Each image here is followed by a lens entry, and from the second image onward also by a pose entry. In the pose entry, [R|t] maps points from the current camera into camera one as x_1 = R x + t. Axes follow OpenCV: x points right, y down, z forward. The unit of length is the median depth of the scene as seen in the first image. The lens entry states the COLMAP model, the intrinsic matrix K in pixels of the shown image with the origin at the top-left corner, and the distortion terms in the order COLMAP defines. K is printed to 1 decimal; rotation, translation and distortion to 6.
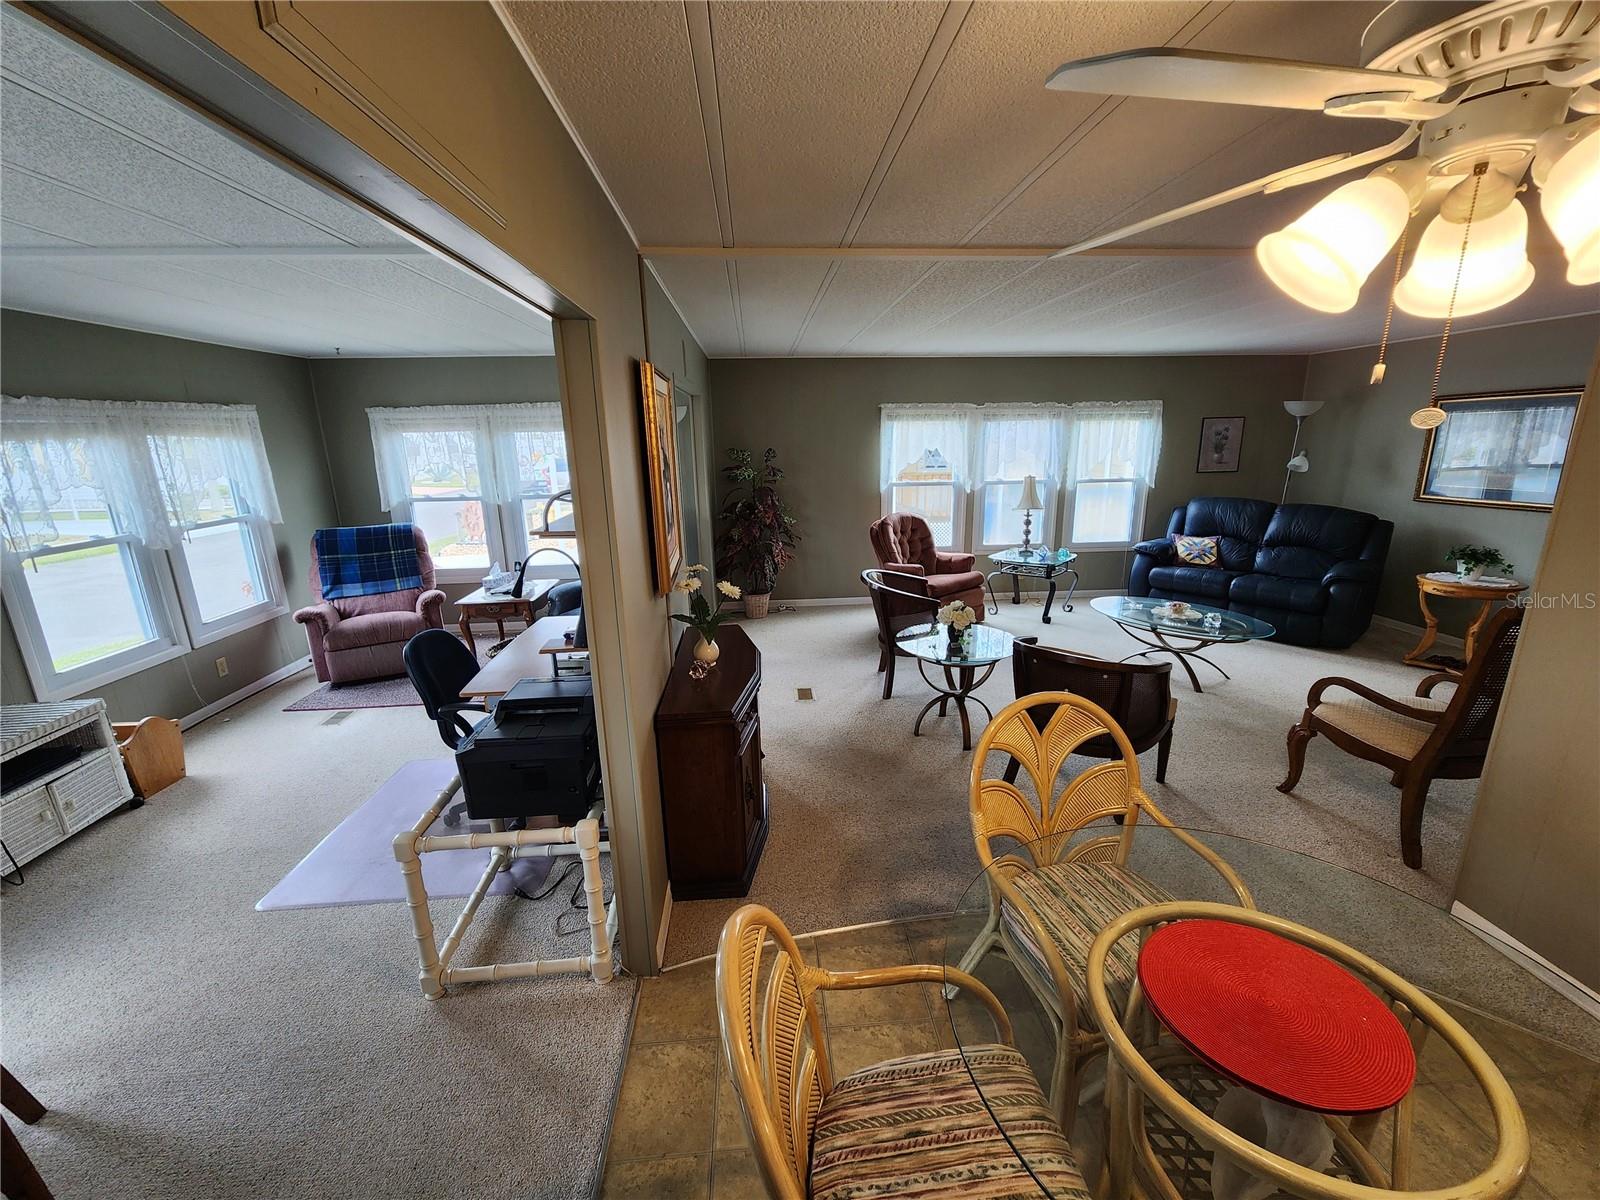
lens RADIAL K [[658.6, 0, 805.9], [0, 658.6, 601.5], [0, 0, 1]] dist [0.002986, -0.000260]
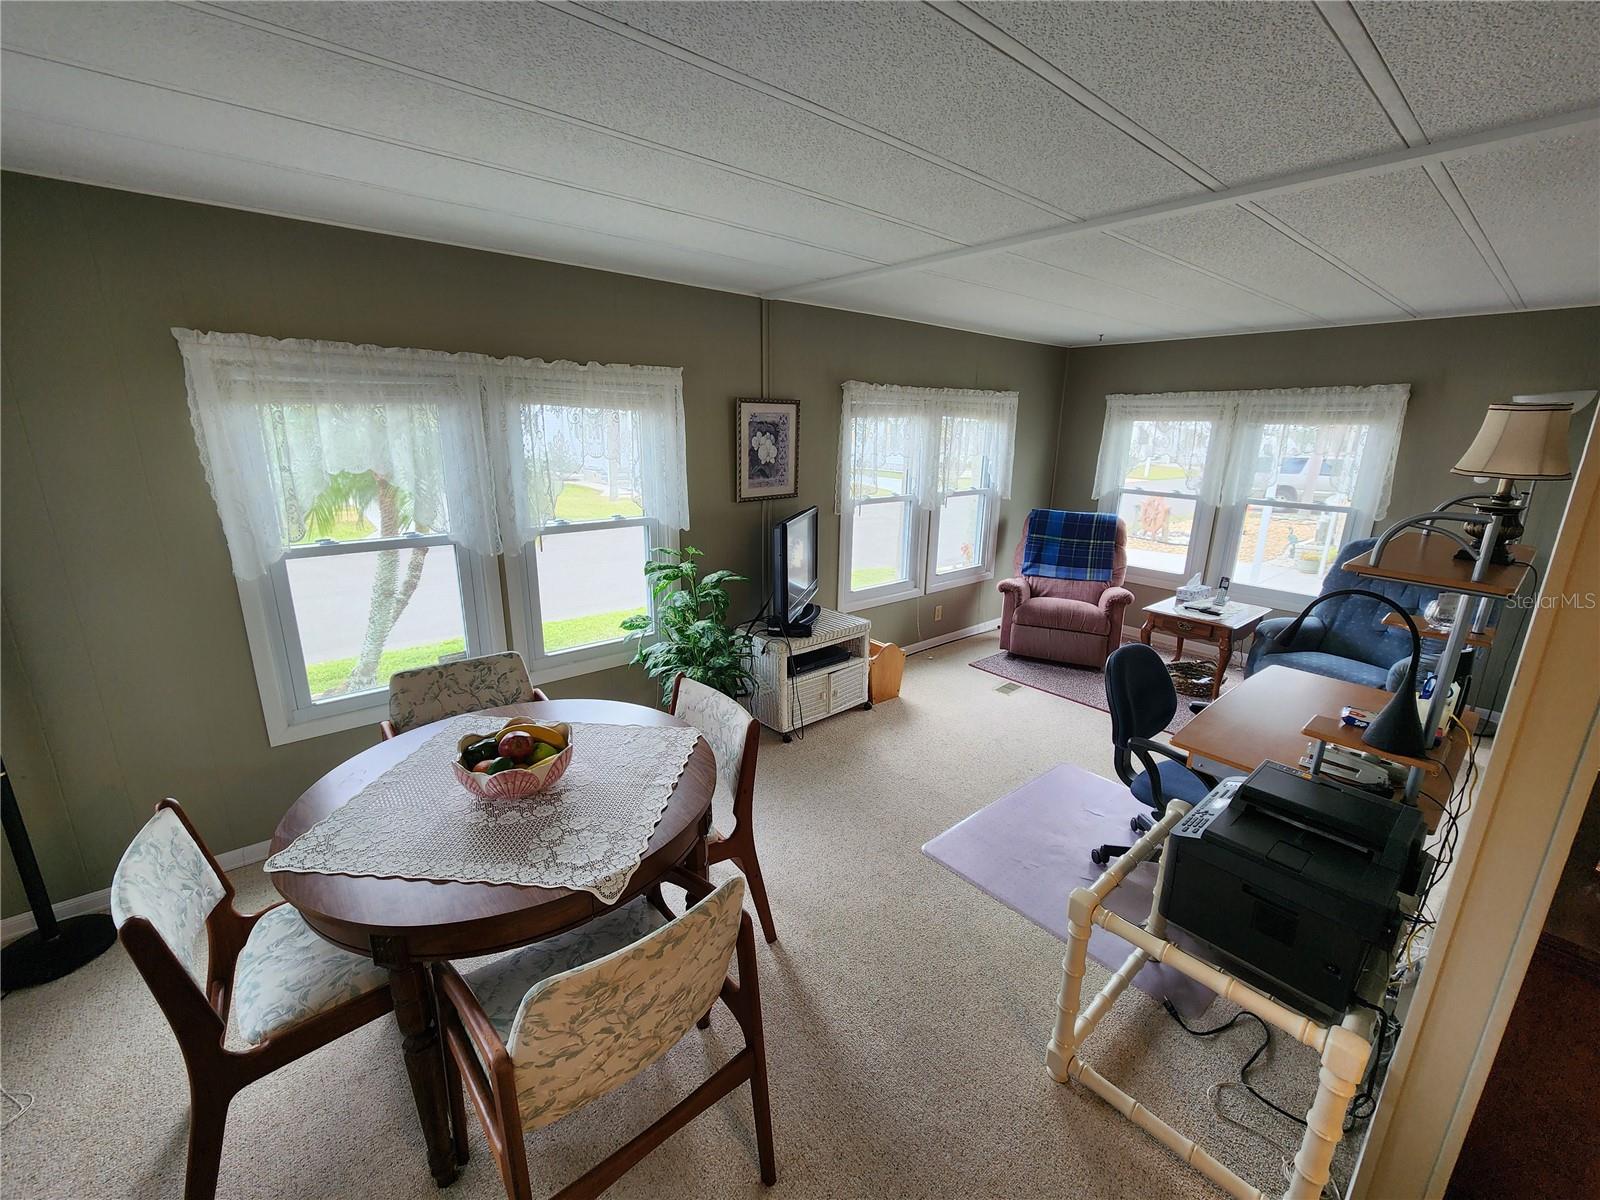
lens RADIAL K [[658.6, 0, 805.5], [0, 658.6, 603.9], [0, 0, 1]] dist [0.002986, -0.000260]
pose [[0.590564, 0.243386, -0.769414, -0.111710], [-0.231665, 0.964436, 0.127262, -0.011797], [0.773024, 0.103090, 0.625945, 0.068129]]
